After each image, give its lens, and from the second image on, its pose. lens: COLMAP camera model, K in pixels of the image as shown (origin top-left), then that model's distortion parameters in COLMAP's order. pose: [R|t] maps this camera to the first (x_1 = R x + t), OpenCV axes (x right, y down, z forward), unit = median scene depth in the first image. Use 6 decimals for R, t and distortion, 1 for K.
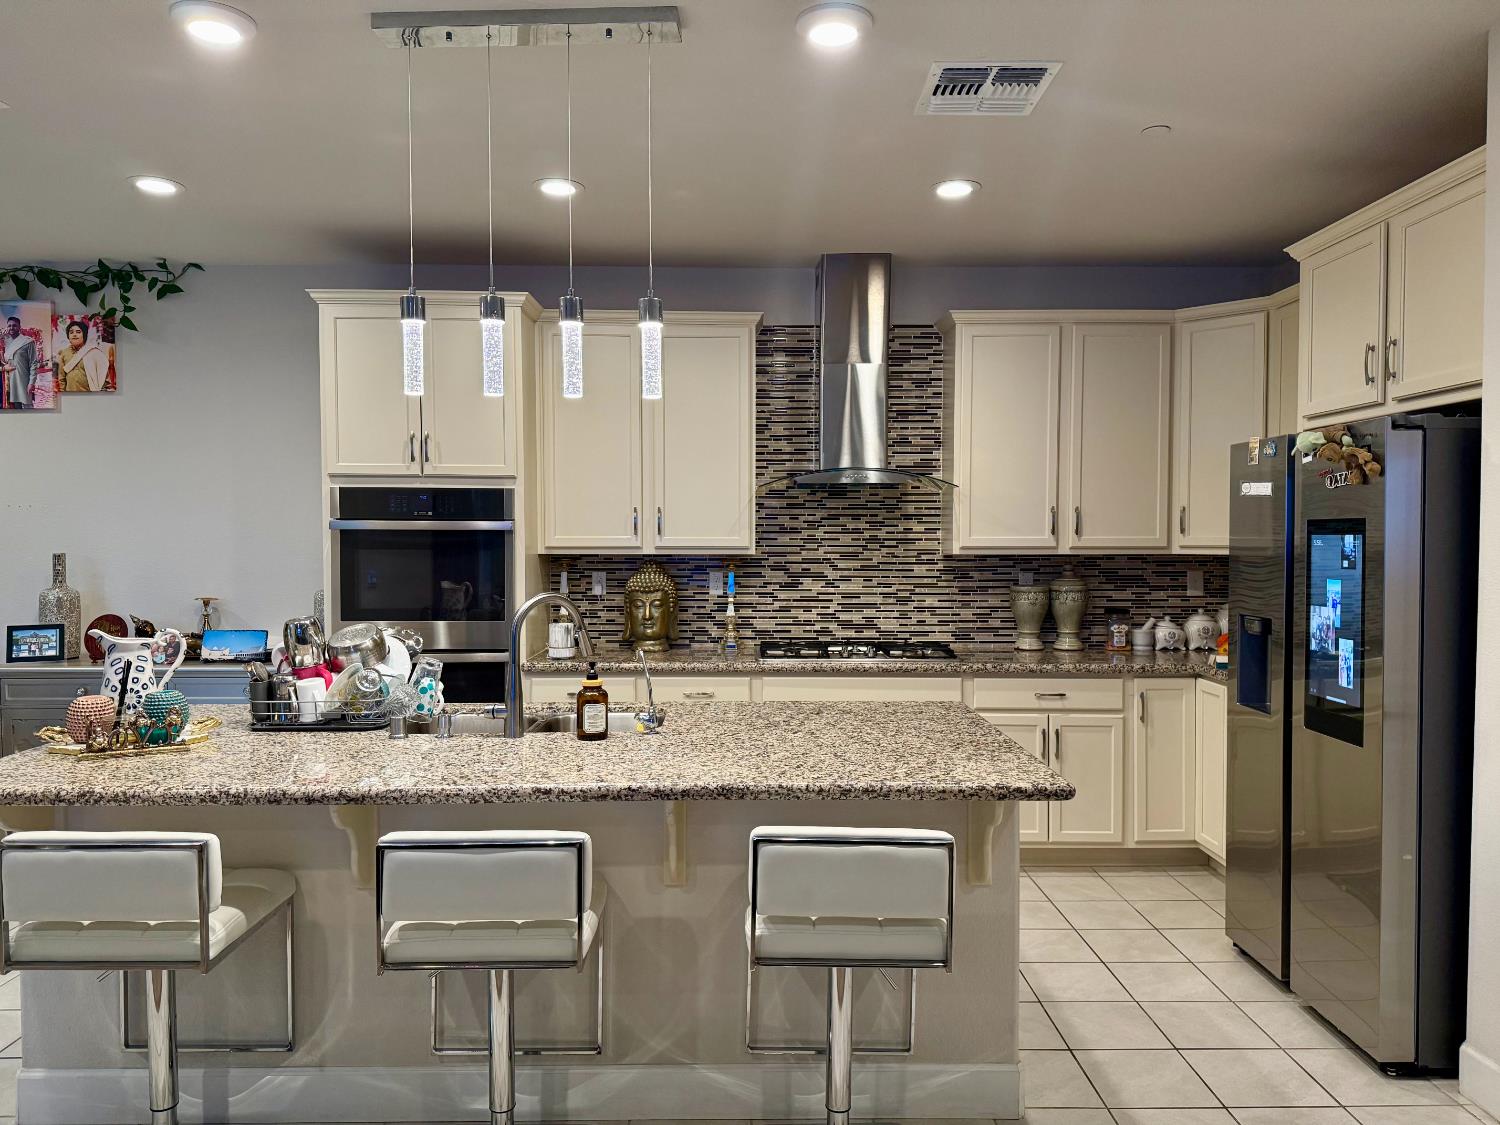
lens RADIAL K [[1039.0, 0, 757.4], [0, 1039.0, 569.5], [0, 0, 1]] dist [0.042014, -0.058084]
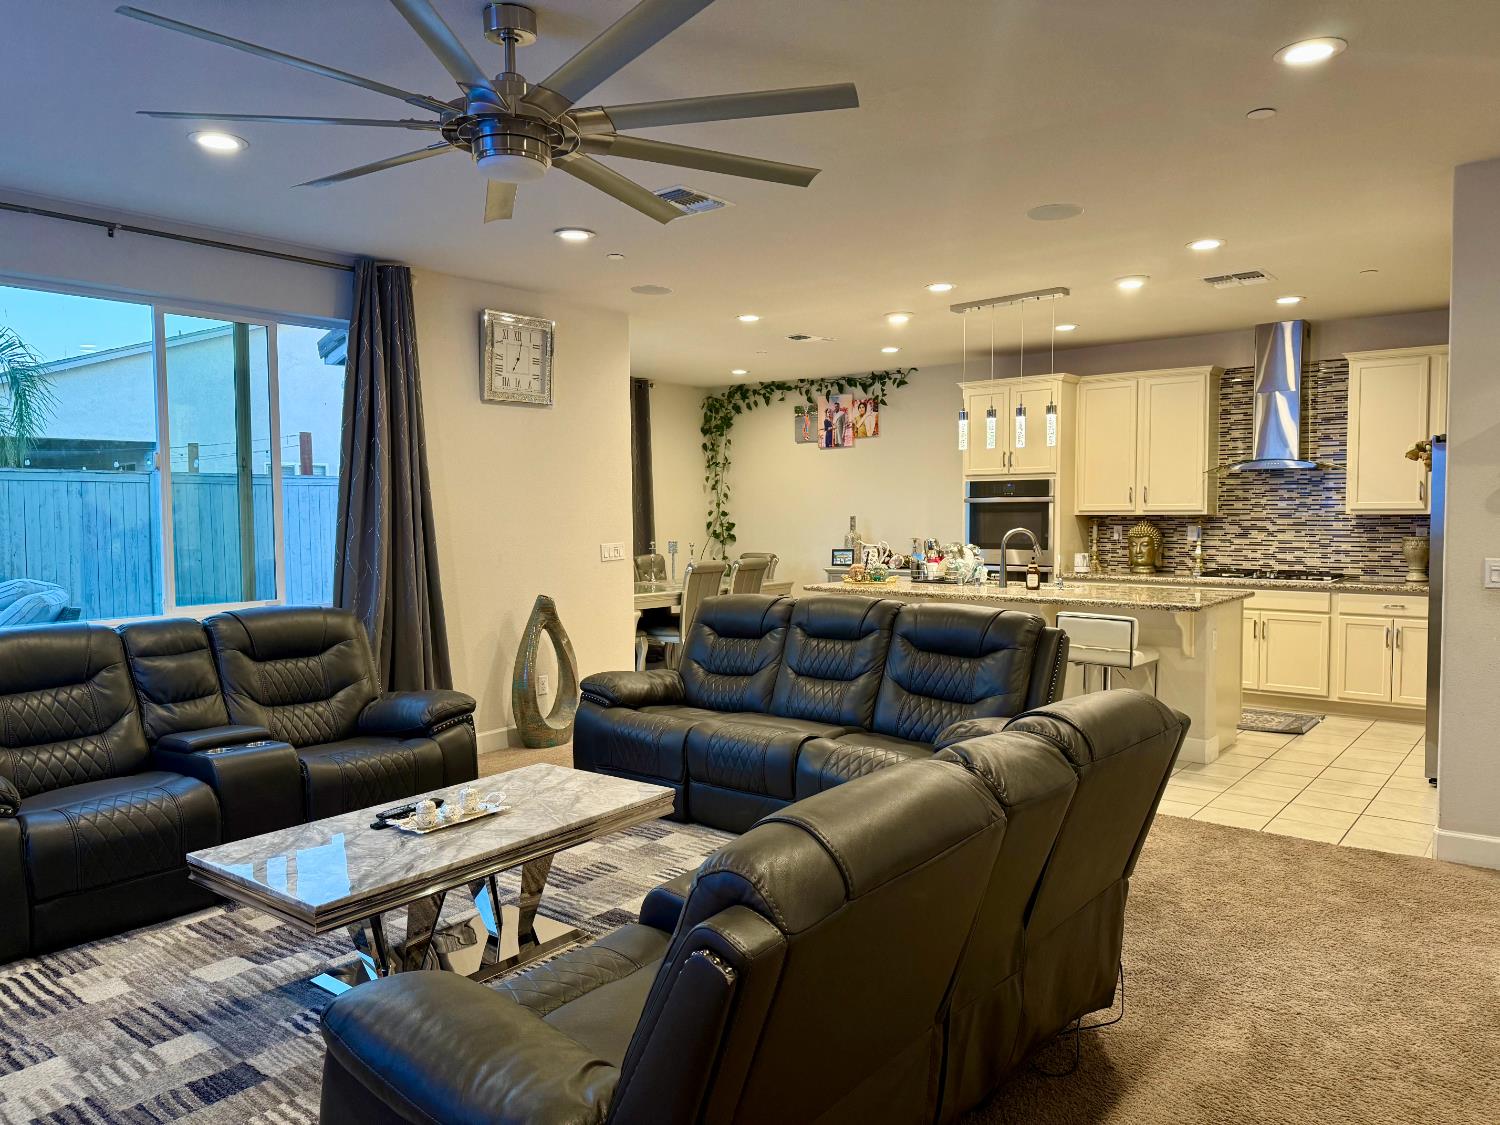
lens RADIAL K [[1039.0, 0, 748.8], [0, 1039.0, 560.6], [0, 0, 1]] dist [0.042014, -0.058084]
pose [[0.762785, 0.023669, -0.646219, 0.490294], [-0.014272, 0.999703, 0.019770, 0.033875], [0.646495, -0.005858, 0.762896, -0.681284]]
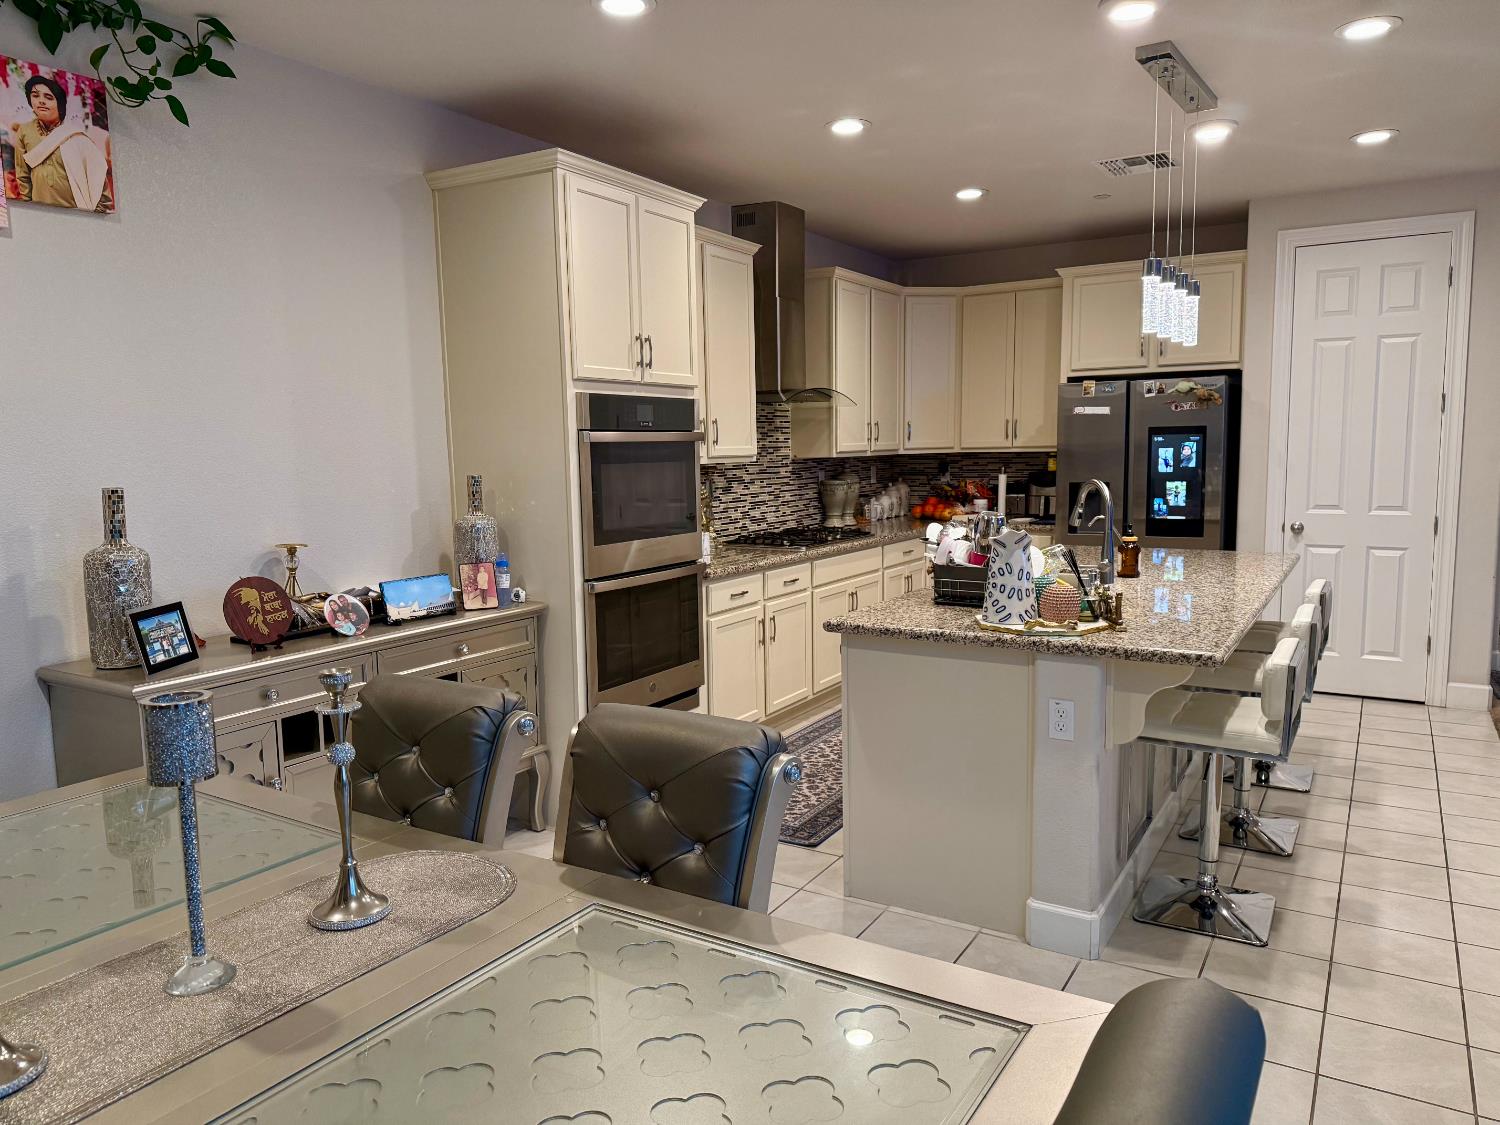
lens RADIAL K [[1039.0, 0, 753.4], [0, 1039.0, 606.7], [0, 0, 1]] dist [0.042014, -0.058084]
pose [[0.530196, -0.141727, 0.835946, -0.956964], [0.044856, 0.989238, 0.139267, -0.015424], [-0.846688, -0.036342, 0.530848, 0.367593]]
